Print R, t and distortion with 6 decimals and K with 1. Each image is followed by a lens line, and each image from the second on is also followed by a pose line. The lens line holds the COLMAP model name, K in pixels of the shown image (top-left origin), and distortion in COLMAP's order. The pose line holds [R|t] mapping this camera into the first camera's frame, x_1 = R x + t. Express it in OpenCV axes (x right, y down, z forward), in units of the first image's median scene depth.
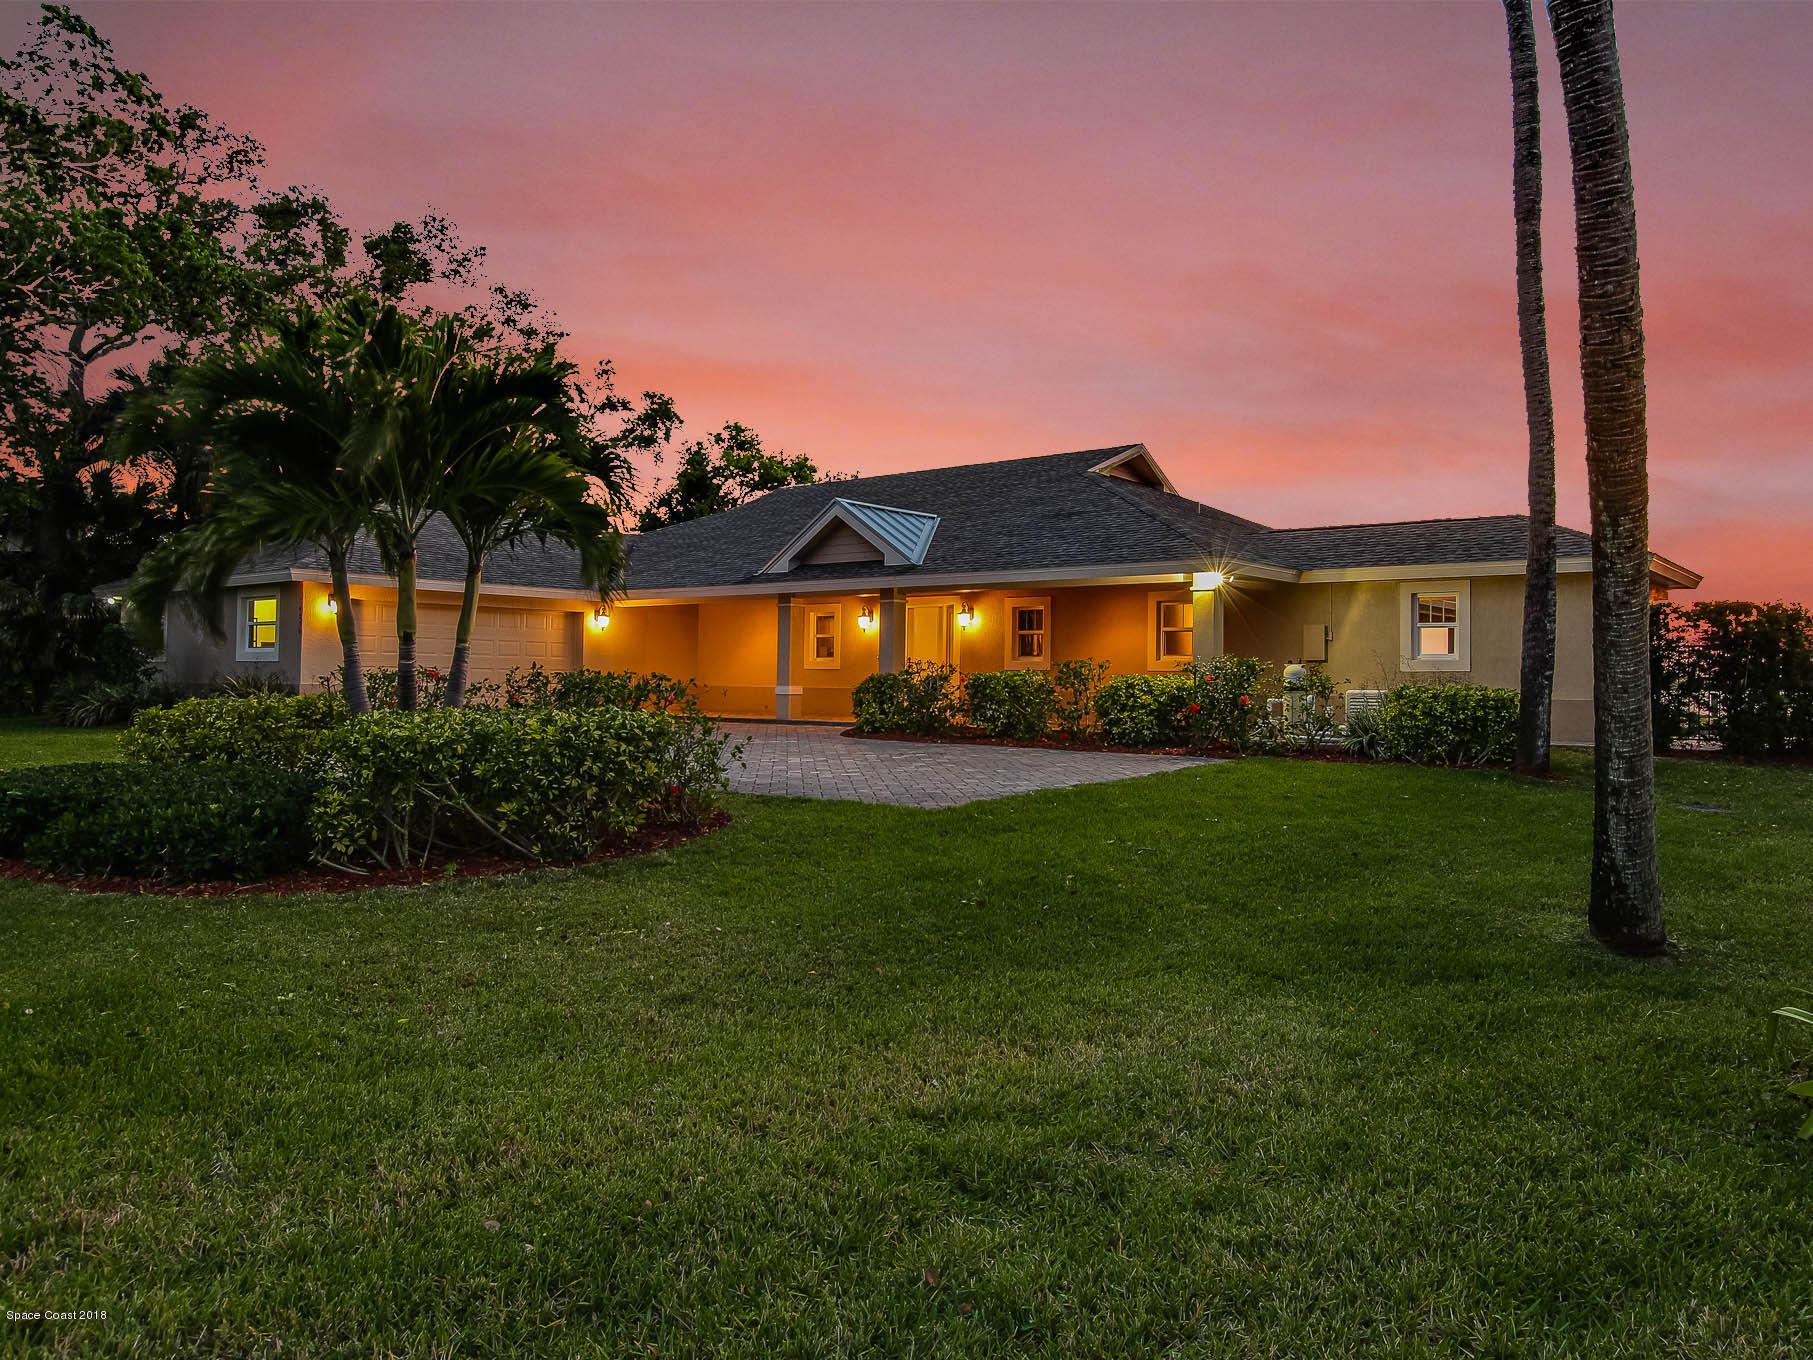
lens RADIAL K [[1308.7, 0, 906.5], [0, 1308.7, 680.0], [0, 0, 1]] dist [-0.025667, -0.000851]
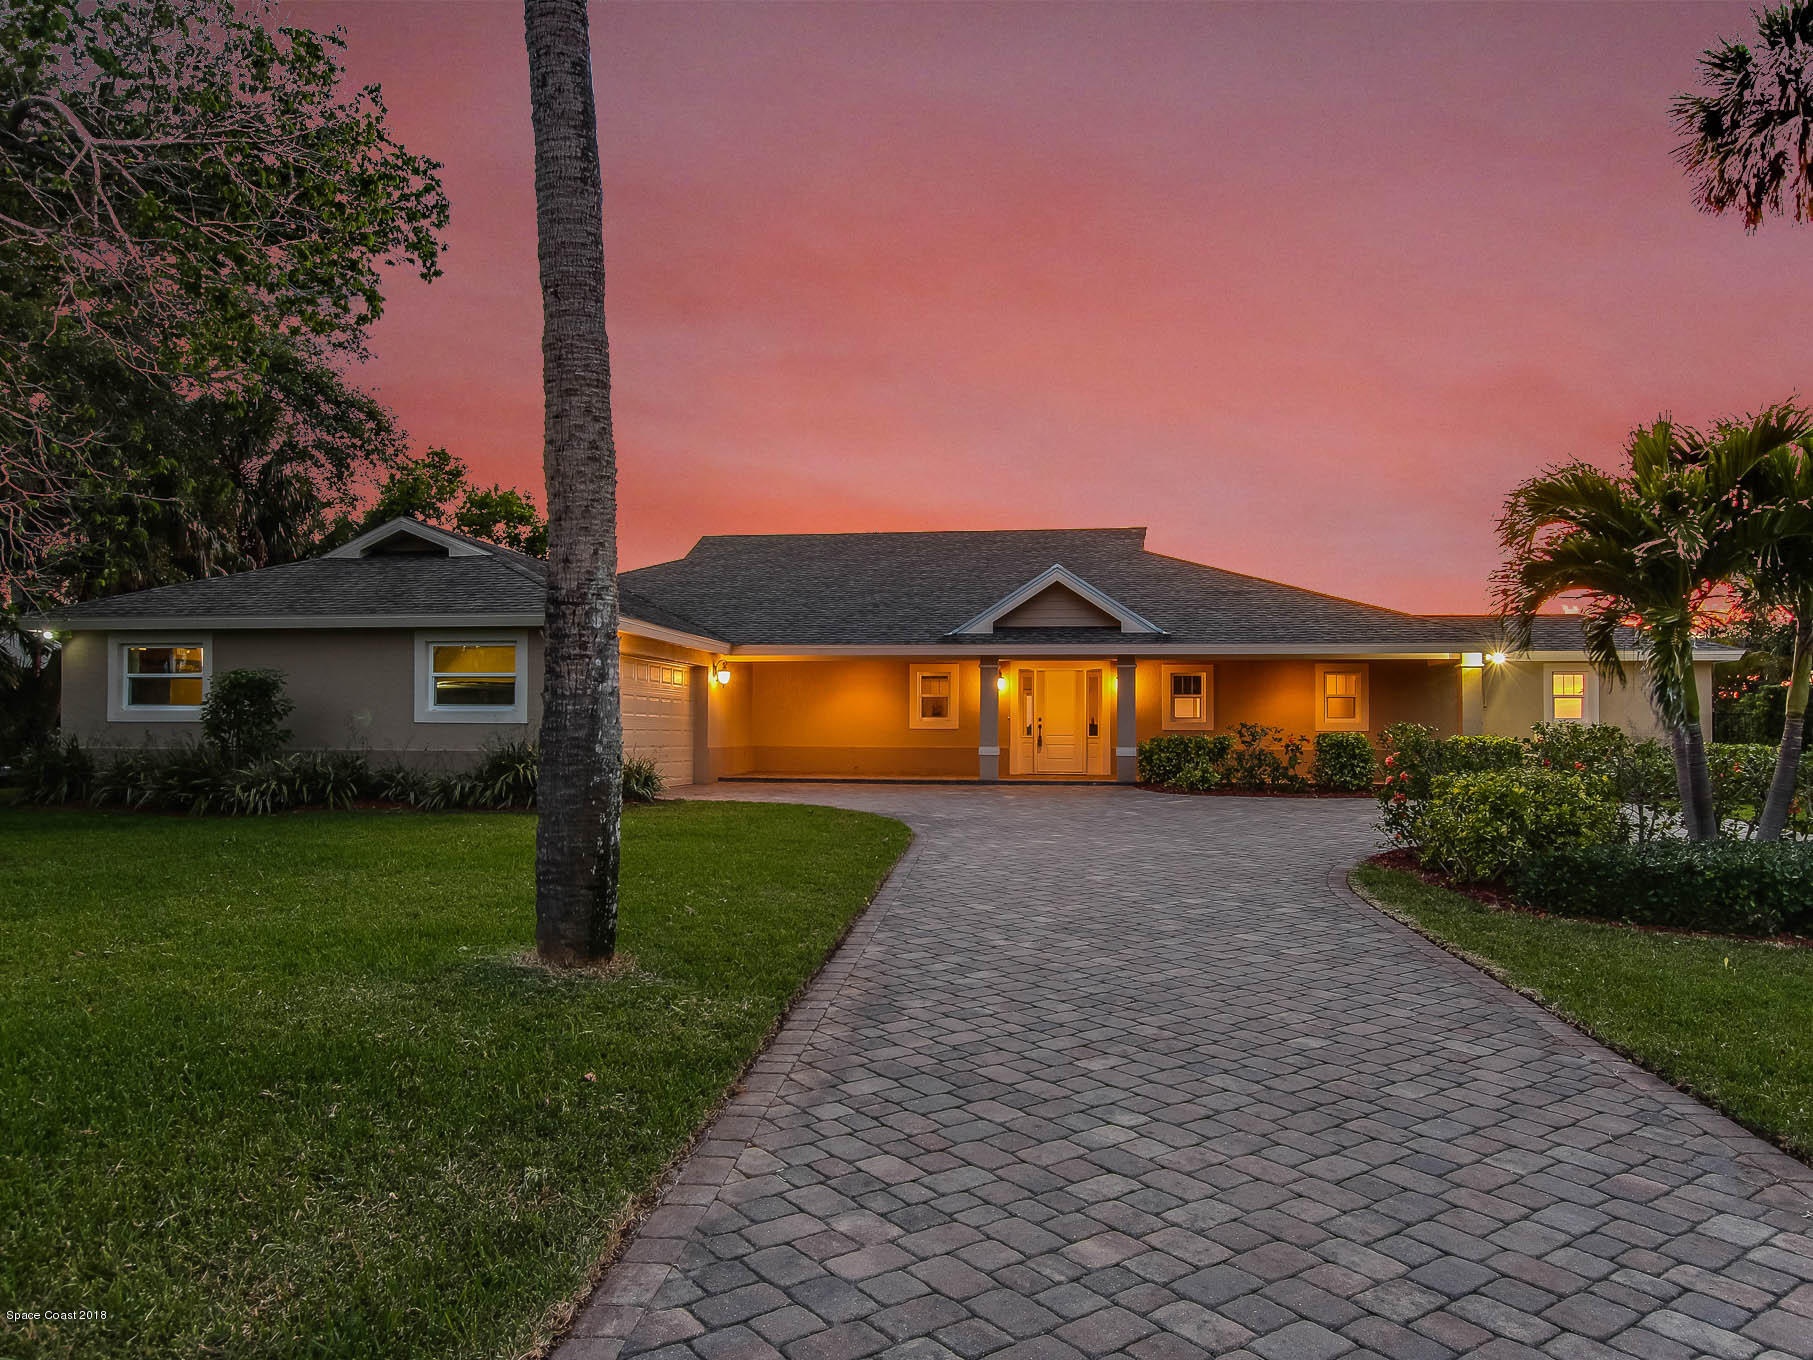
lens RADIAL K [[1308.7, 0, 906.5], [0, 1308.7, 680.0], [0, 0, 1]] dist [-0.025667, -0.000851]
pose [[0.877224, 0.020694, 0.479634, -0.625883], [-0.001296, 0.999169, -0.040739, -0.006196], [-0.480079, 0.035116, 0.876522, 0.157353]]
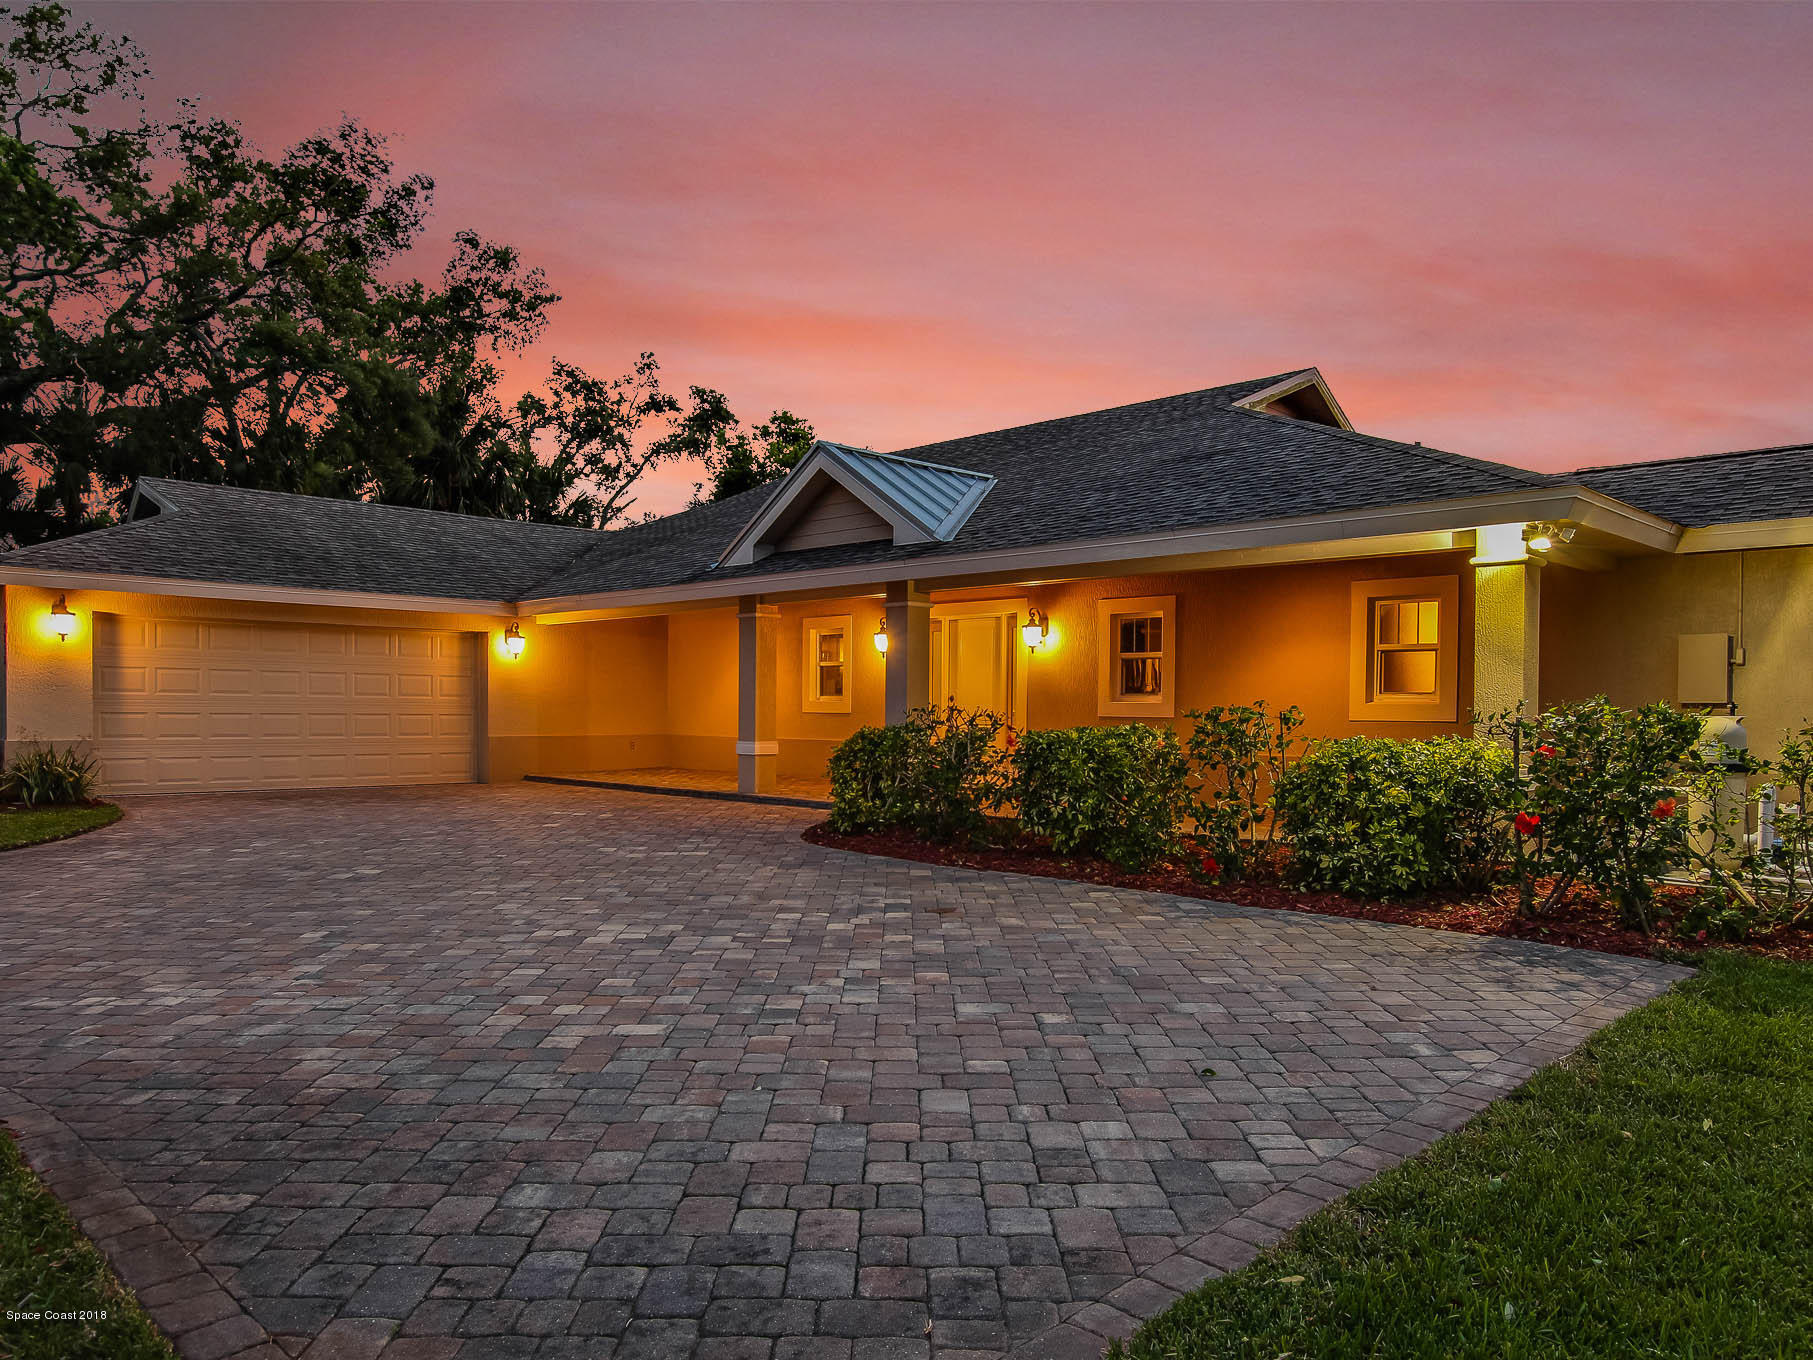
lens RADIAL K [[1282.7, 0, 831.6], [0, 1282.7, 722.5], [0, 0, 1]] dist [-0.026658, -0.001683]
pose [[0.989452, -0.000592, -0.144858, 0.038248], [0.002041, 0.999949, 0.009856, -0.011143], [0.144845, -0.010048, 0.989403, 0.385542]]
